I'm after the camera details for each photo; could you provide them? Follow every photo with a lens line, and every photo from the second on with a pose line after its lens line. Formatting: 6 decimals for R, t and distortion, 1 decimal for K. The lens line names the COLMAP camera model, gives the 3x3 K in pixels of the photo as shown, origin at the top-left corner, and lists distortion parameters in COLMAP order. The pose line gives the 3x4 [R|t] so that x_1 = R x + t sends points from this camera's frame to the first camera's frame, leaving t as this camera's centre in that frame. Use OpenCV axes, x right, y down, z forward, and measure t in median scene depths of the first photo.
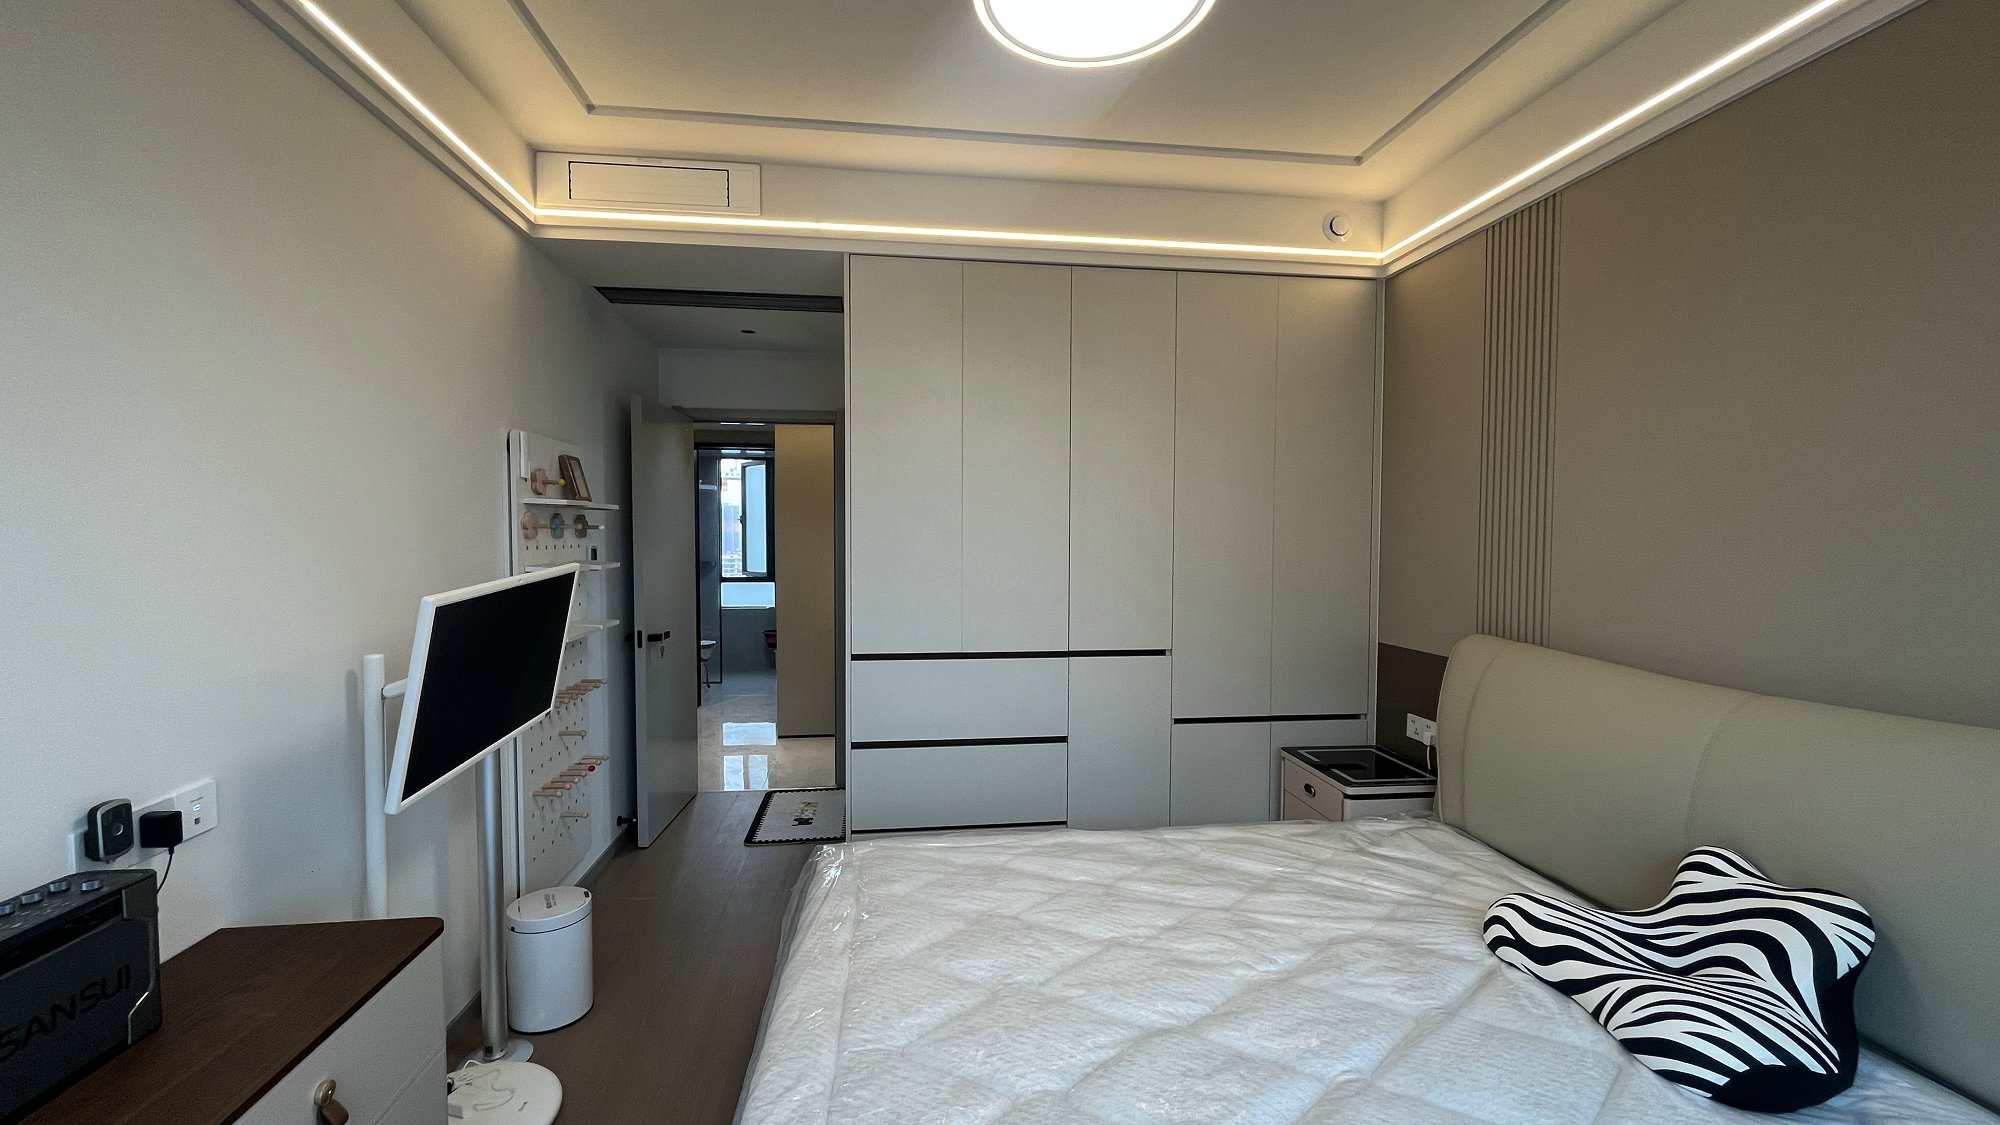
lens RADIAL K [[819.2, 0, 995.5], [0, 819.2, 566.0], [0, 0, 1]] dist [-0.001619, -0.000083]
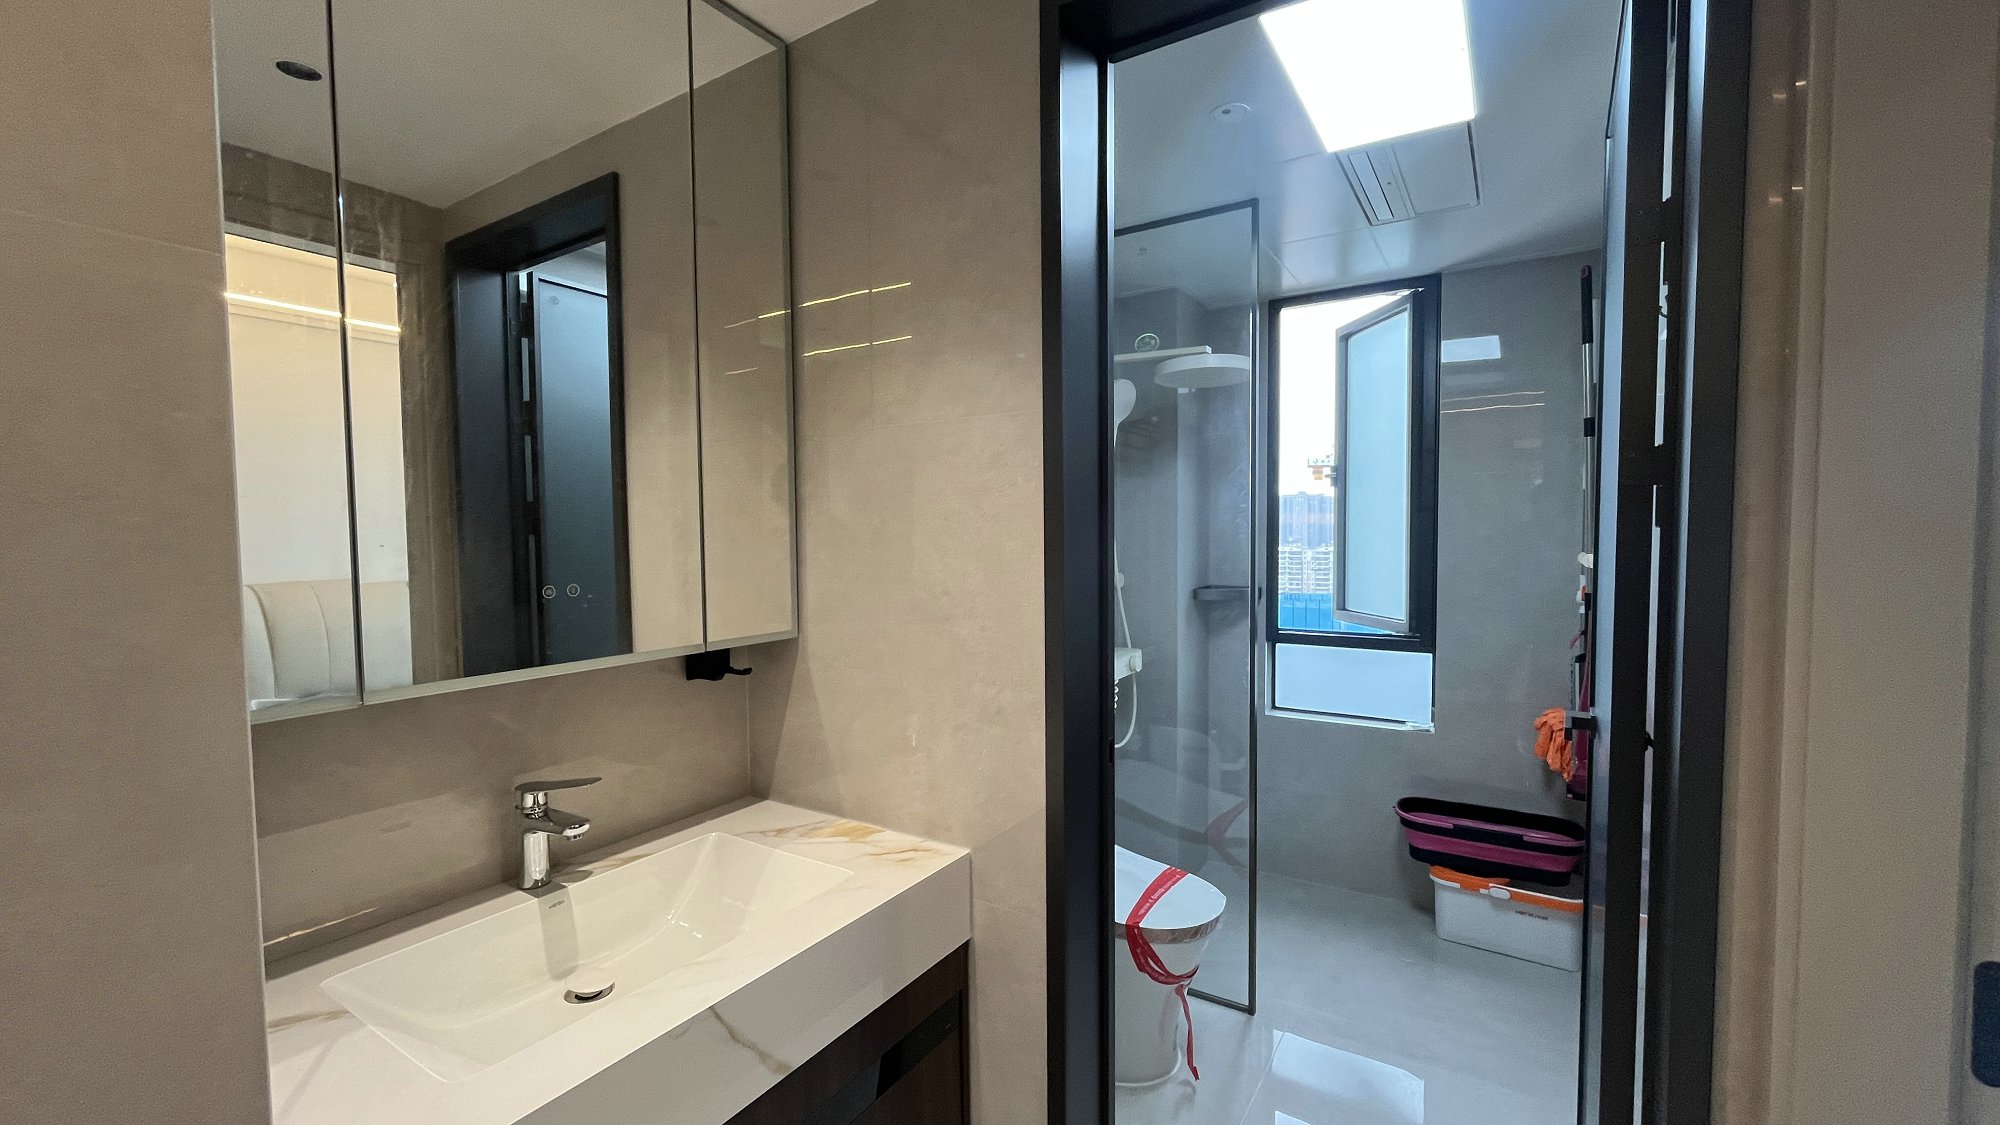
lens RADIAL K [[819.2, 0, 995.5], [0, 819.2, 566.0], [0, 0, 1]] dist [-0.001619, -0.000083]
pose [[0.760993, 0.023166, -0.648346, -0.188218], [-0.015356, 0.999725, 0.017697, -0.019351], [0.648578, -0.003511, 0.761140, 0.624177]]
